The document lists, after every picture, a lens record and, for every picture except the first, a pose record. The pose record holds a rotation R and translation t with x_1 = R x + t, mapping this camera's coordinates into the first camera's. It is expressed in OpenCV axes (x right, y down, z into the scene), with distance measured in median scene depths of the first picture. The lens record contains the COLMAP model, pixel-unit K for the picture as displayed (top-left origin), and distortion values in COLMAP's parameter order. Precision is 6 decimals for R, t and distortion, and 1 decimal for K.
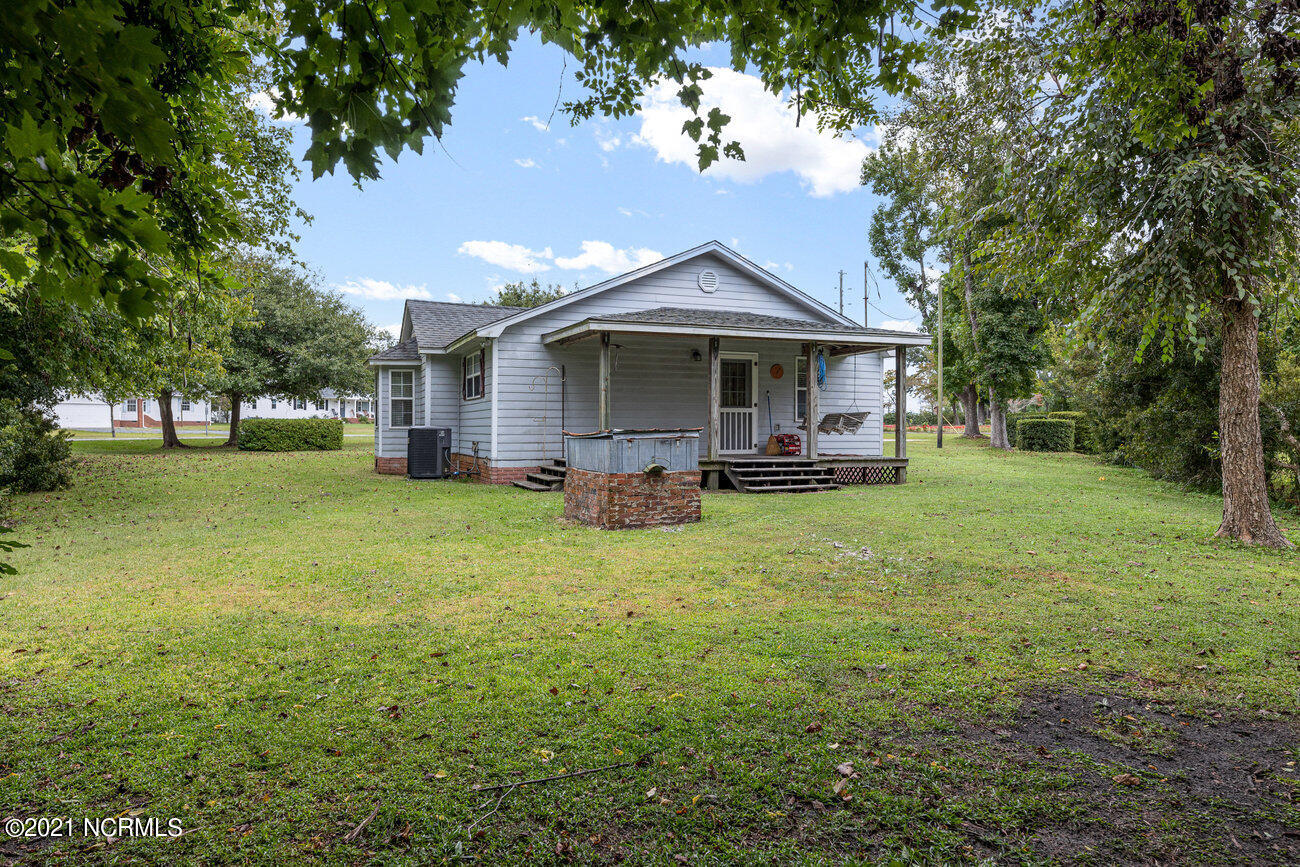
lens RADIAL K [[837.3, 0, 650.0], [0, 837.3, 433.5], [0, 0, 1]] dist [0.002596, 0.000359]
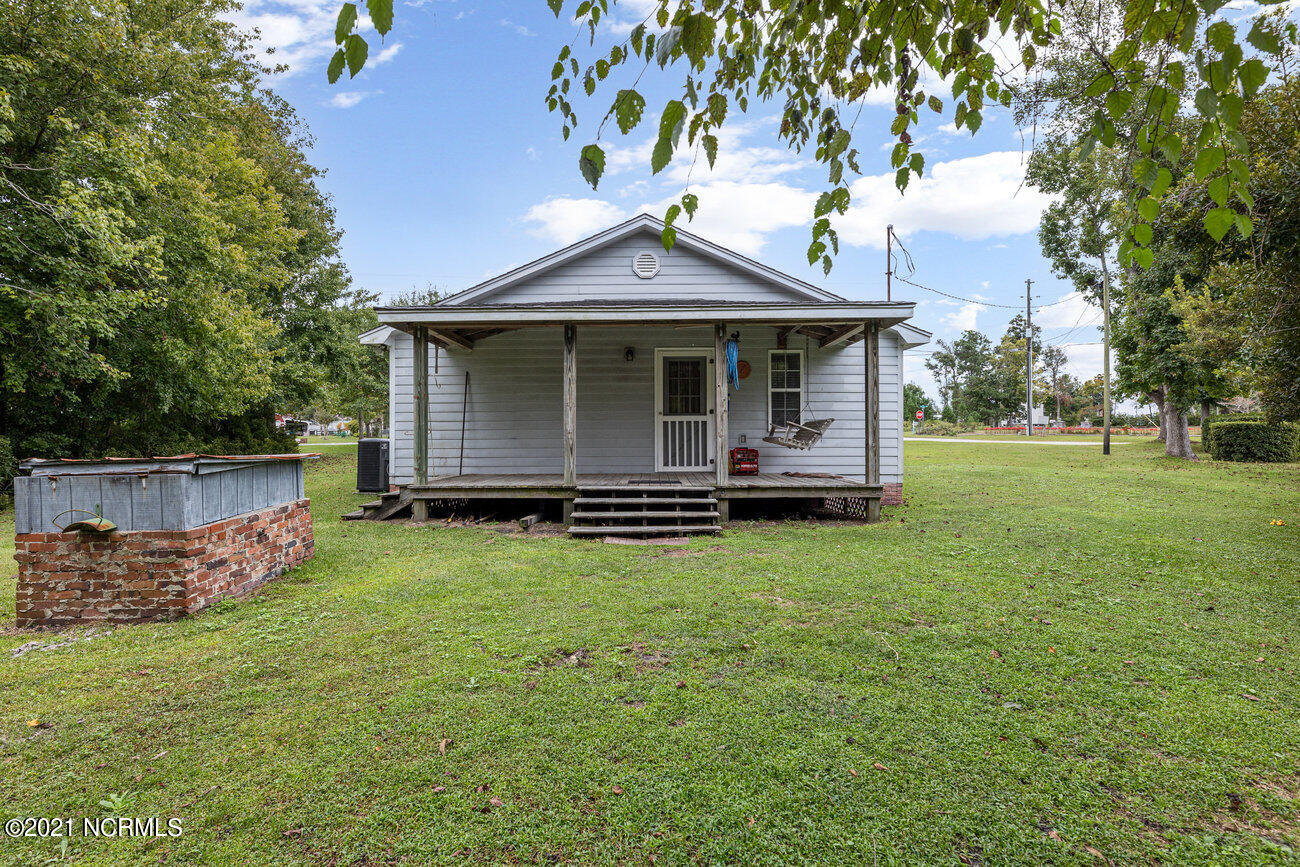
lens RADIAL K [[611.4, 0, 635.6], [0, 611.4, 434.0], [0, 0, 1]] dist [-0.002289, -0.000807]
pose [[0.920456, -0.002228, -0.390839, 0.291917], [0.002259, 0.999997, -0.000382, -0.012207], [0.390839, -0.000532, 0.920459, 0.422262]]
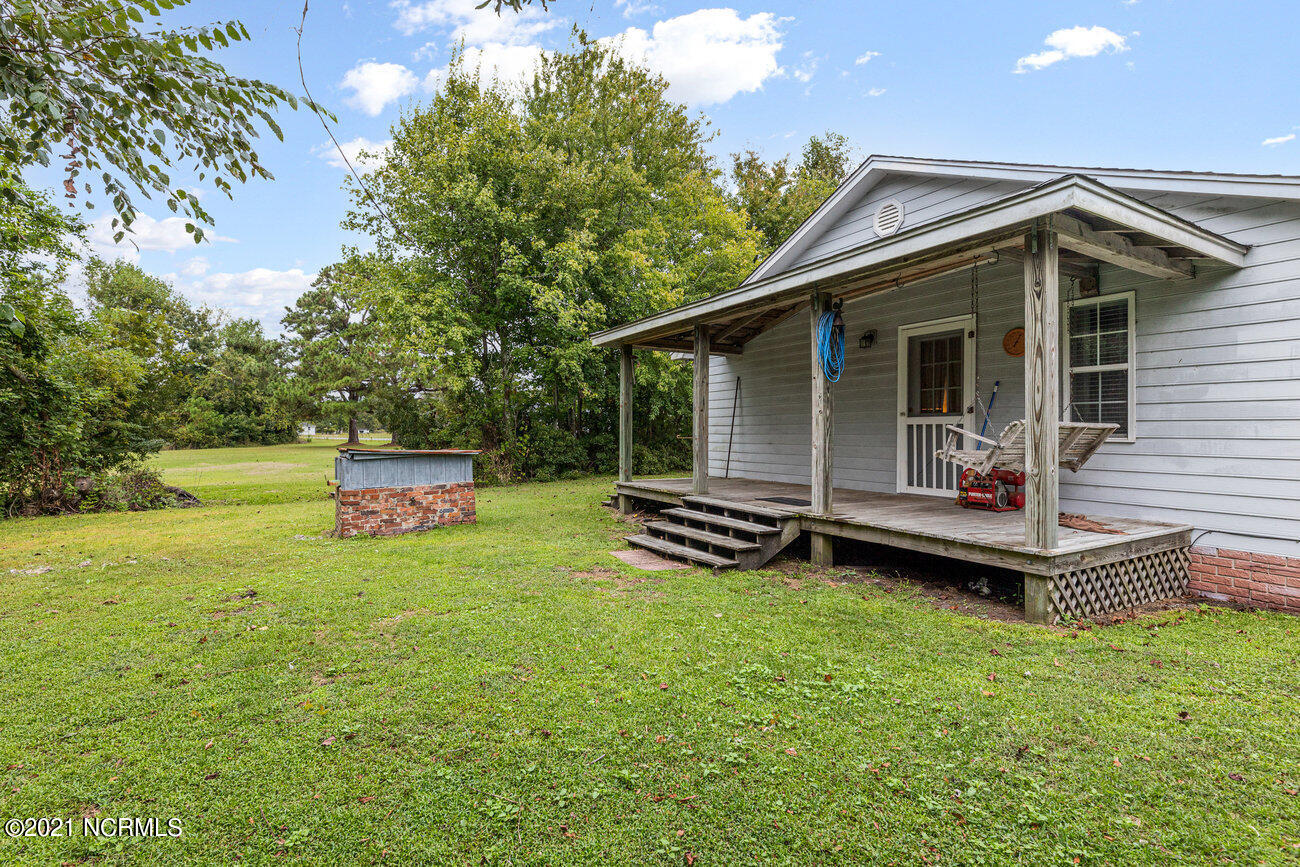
lens RADIAL K [[611.4, 0, 635.6], [0, 611.4, 434.0], [0, 0, 1]] dist [-0.002289, -0.000807]
pose [[0.126793, 0.003298, -0.991924, 0.495482], [-0.009145, 0.999956, 0.002156, -0.017290], [0.991887, 0.008798, 0.126818, 0.733978]]
